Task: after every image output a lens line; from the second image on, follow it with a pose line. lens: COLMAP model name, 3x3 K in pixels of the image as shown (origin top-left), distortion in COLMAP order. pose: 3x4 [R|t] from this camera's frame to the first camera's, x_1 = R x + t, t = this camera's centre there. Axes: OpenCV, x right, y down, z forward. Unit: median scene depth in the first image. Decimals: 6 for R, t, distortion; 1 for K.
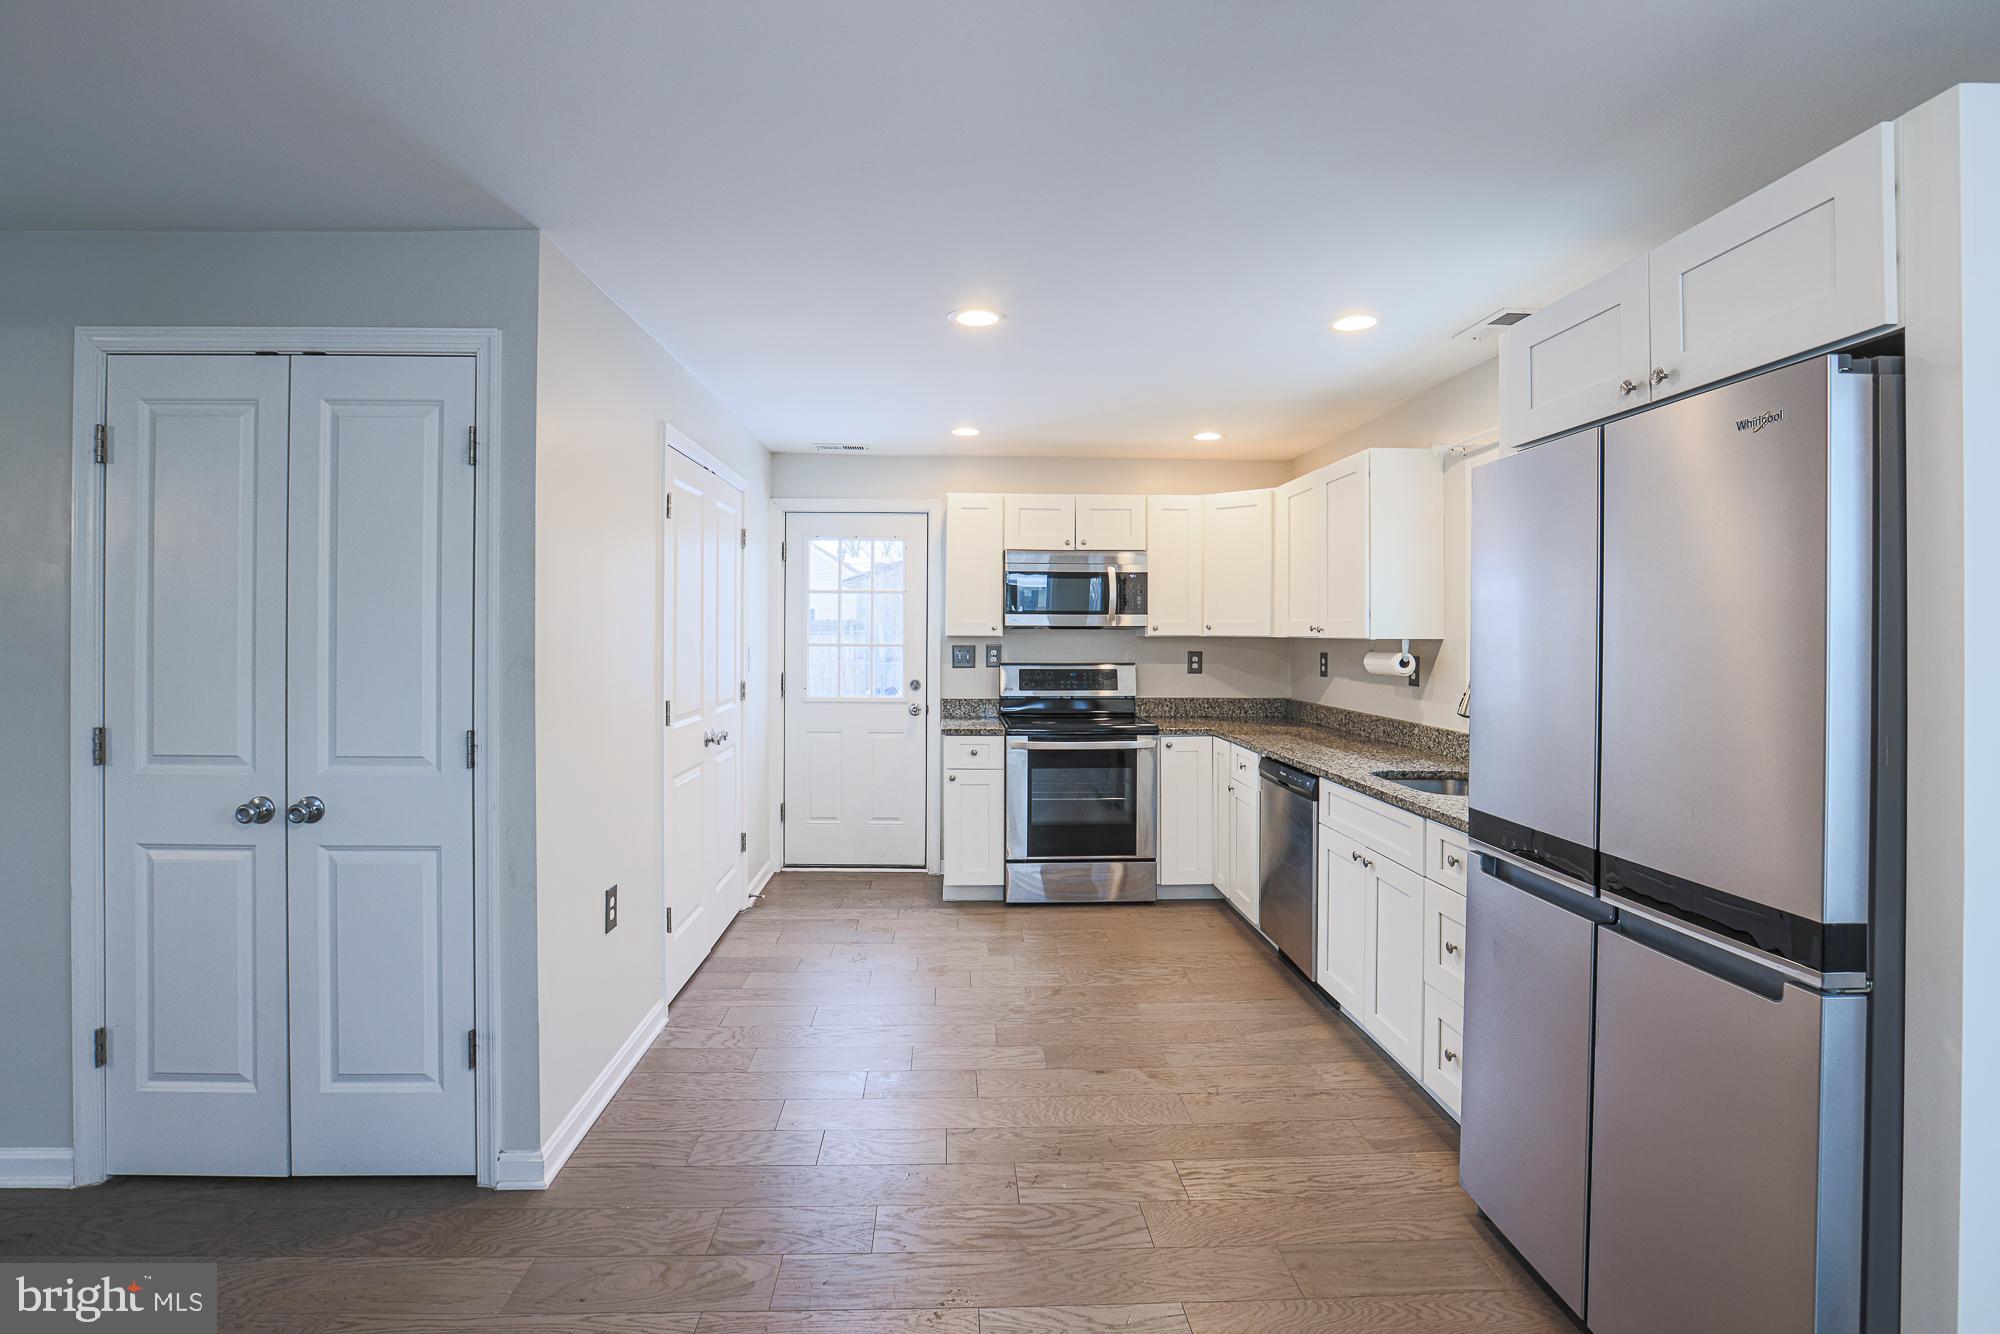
lens RADIAL K [[933.3, 0, 977.5], [0, 933.3, 634.3], [0, 0, 1]] dist [-0.047990, 0.016372]
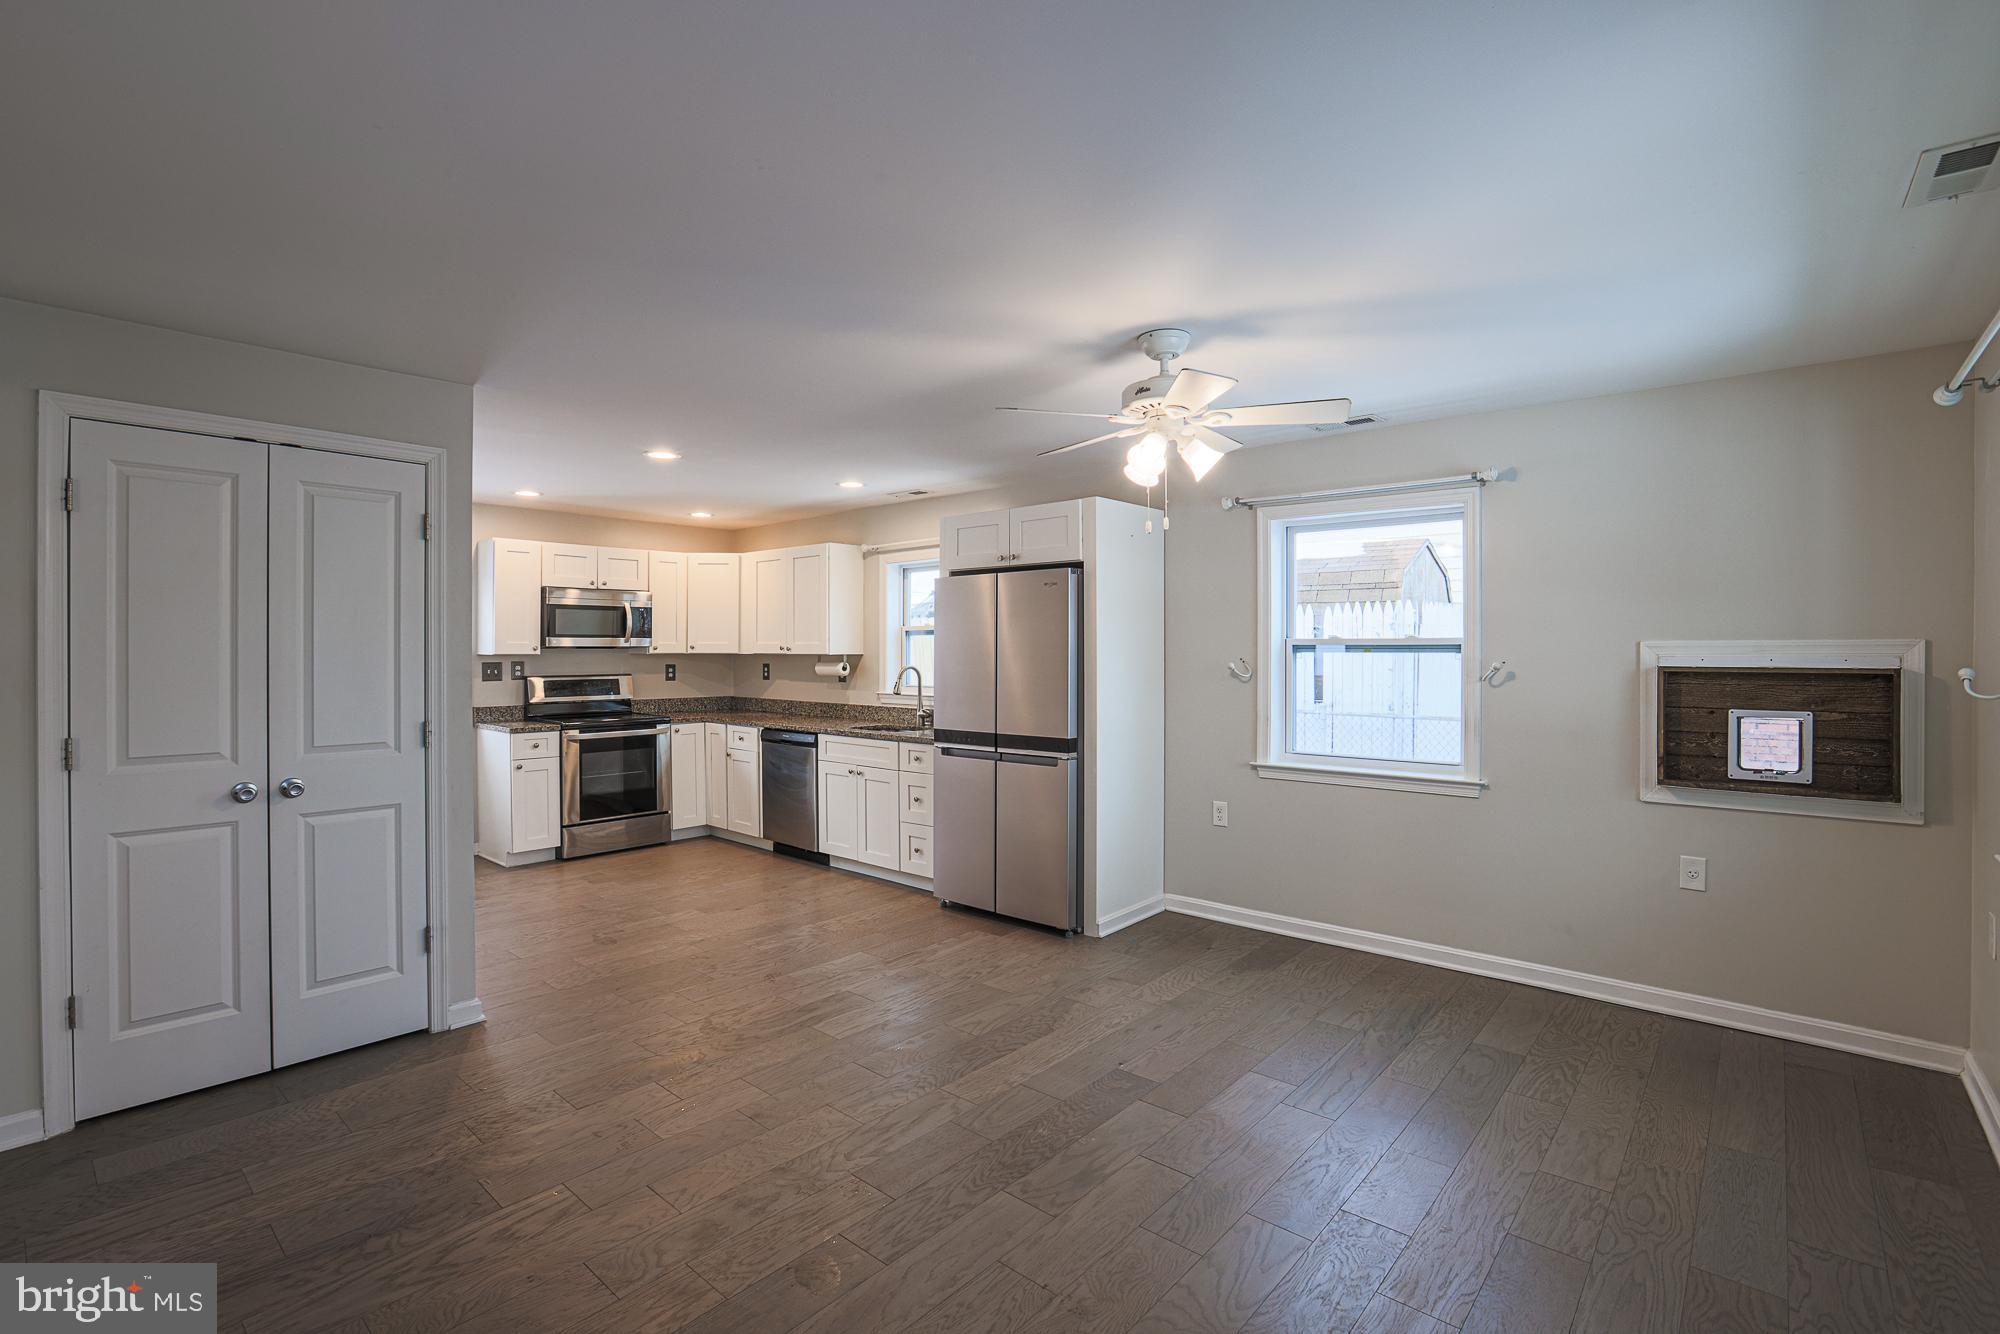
lens RADIAL K [[917.8, 0, 1013.0], [0, 917.8, 659.7], [0, 0, 1]] dist [-0.065938, 0.025045]
pose [[0.676731, -0.010809, 0.736151, -0.469404], [0.003001, 0.999924, 0.011923, -0.003594], [-0.736224, -0.005859, 0.676713, -0.315600]]
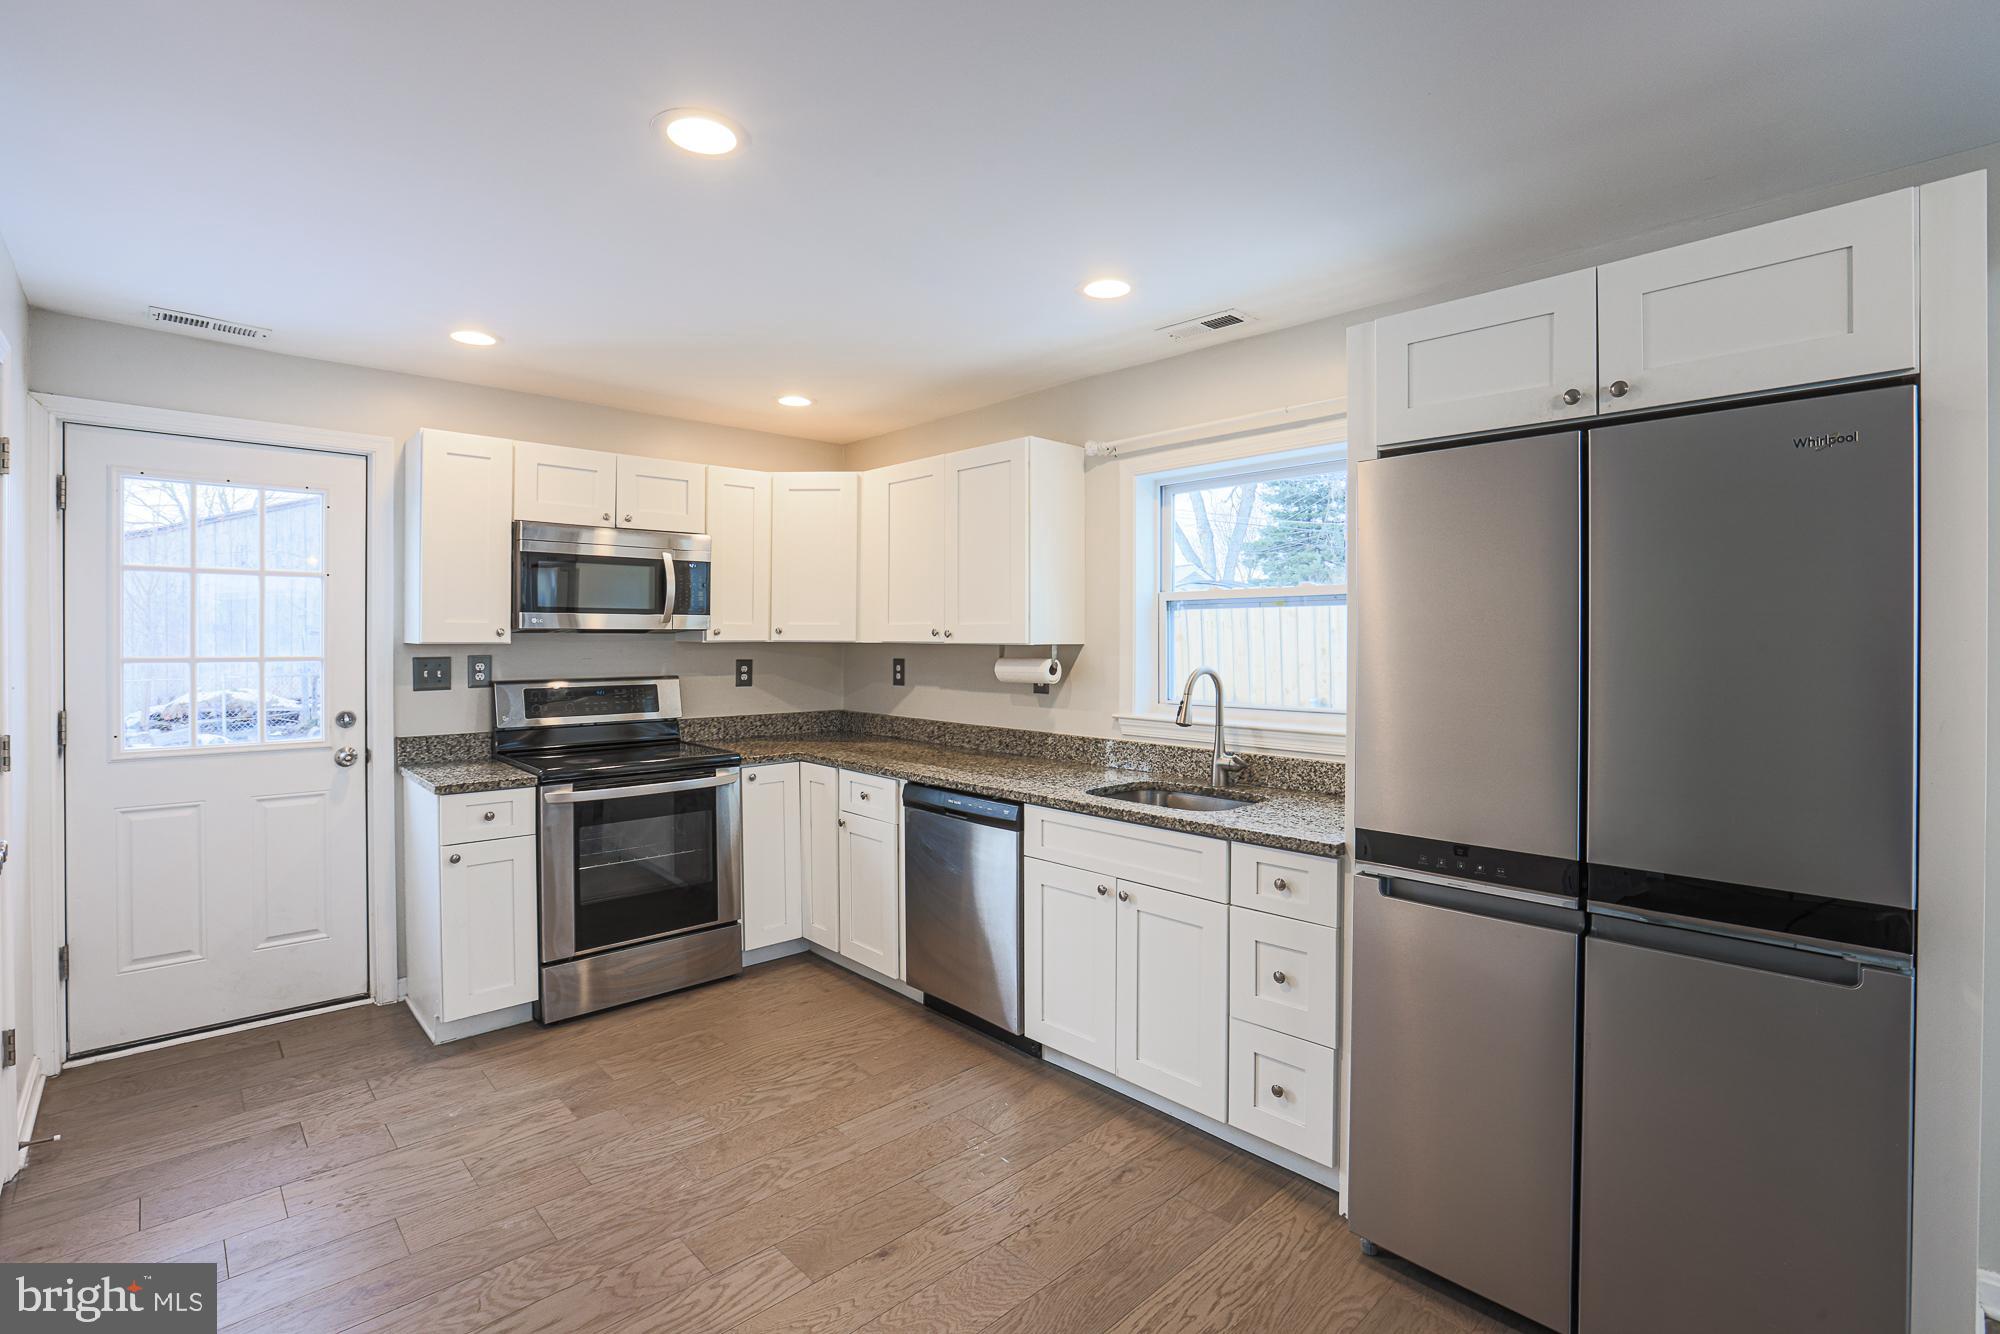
lens RADIAL K [[929.8, 0, 1007.6], [0, 929.8, 641.7], [0, 0, 1]] dist [-0.057922, 0.024027]
pose [[0.746693, -0.006321, 0.665139, -0.162532], [0.002410, 0.999974, 0.006797, -0.003258], [-0.665164, -0.003472, 0.746689, 0.255946]]
